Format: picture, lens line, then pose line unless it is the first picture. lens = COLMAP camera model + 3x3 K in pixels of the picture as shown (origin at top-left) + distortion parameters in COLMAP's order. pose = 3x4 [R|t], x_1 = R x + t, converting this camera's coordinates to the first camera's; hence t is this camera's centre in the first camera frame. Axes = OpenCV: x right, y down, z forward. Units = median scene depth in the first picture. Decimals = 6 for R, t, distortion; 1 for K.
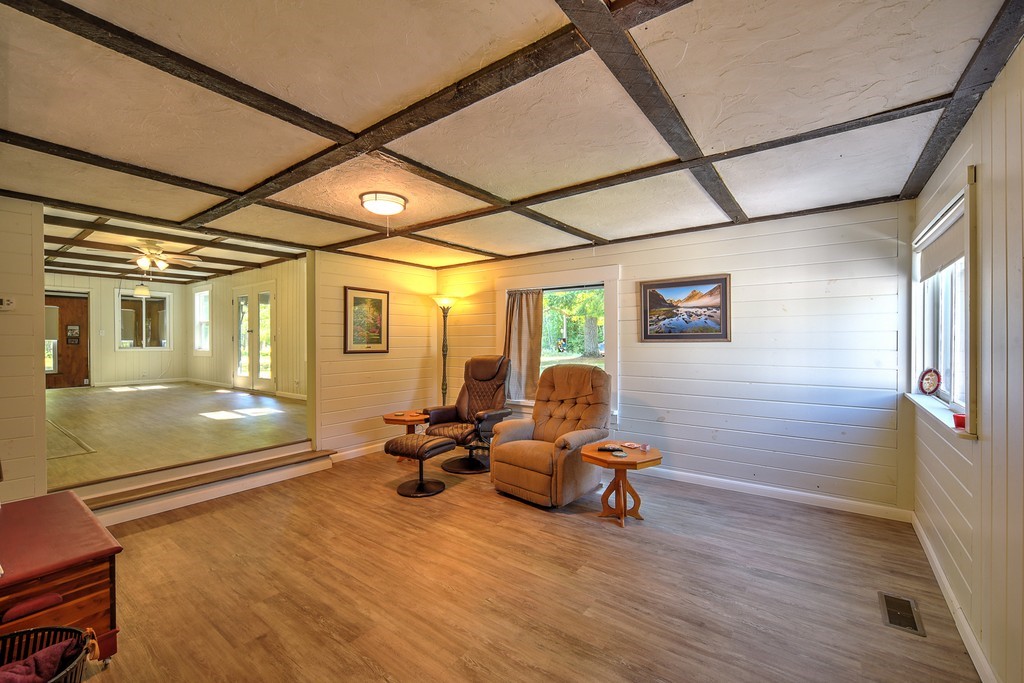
lens RADIAL K [[424.2, 0, 516.9], [0, 424.2, 341.6], [0, 0, 1]] dist [-0.007217, 0.001162]
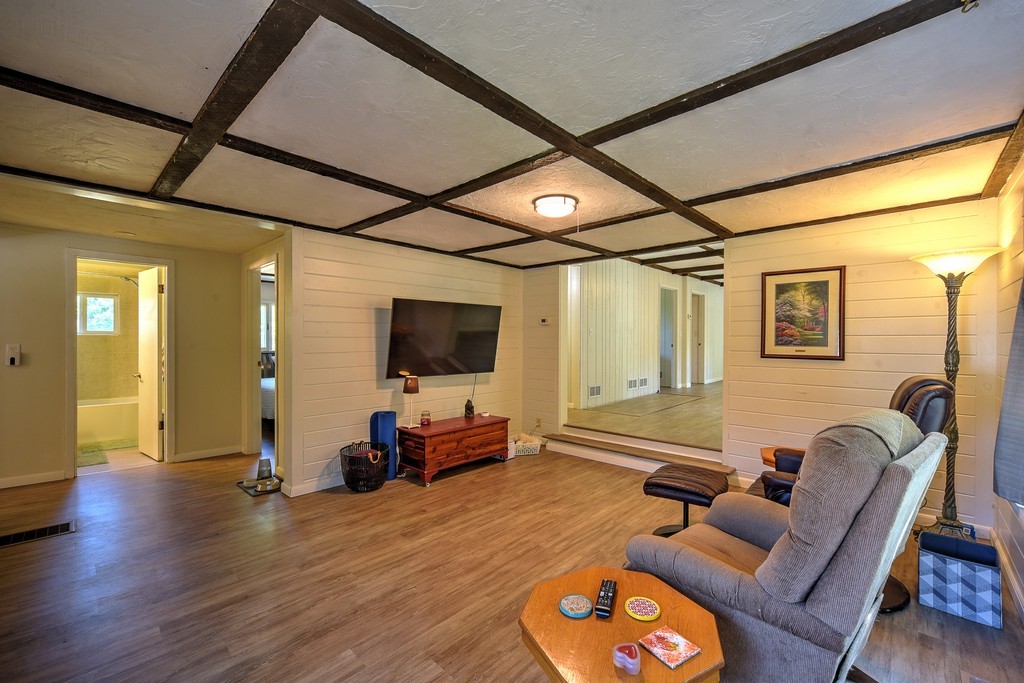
lens RADIAL K [[424.2, 0, 516.9], [0, 424.2, 341.7], [0, 0, 1]] dist [-0.007217, 0.001162]
pose [[-0.116449, 0.005134, -0.993183, 0.594589], [-0.004070, 0.999976, 0.005647, -0.005931], [0.993188, 0.004700, -0.116425, 0.866010]]
